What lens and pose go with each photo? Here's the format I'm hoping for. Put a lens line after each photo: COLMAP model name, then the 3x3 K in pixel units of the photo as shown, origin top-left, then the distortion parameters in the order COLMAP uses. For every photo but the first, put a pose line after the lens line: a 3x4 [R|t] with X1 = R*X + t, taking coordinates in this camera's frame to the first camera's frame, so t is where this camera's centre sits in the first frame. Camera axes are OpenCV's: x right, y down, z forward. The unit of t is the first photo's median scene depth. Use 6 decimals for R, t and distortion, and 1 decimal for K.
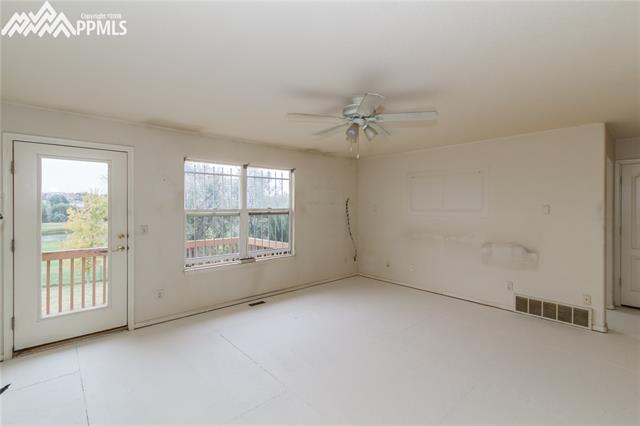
lens RADIAL K [[294.0, 0, 321.3], [0, 294.0, 203.8], [0, 0, 1]] dist [0.000658, -0.000539]
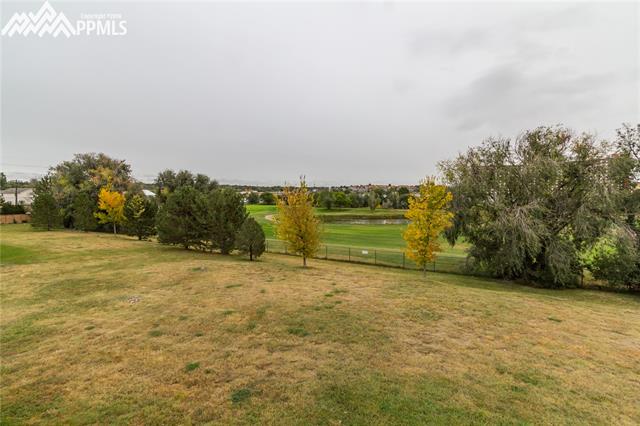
lens RADIAL K [[294.0, 0, 321.3], [0, 294.0, 203.8], [0, 0, 1]] dist [0.000658, -0.000539]
pose [[0.537782, 0.020393, -0.842837, -0.113492], [0.008005, 0.999539, 0.029292, 0.002854], [0.843046, -0.022500, 0.537371, 0.135957]]
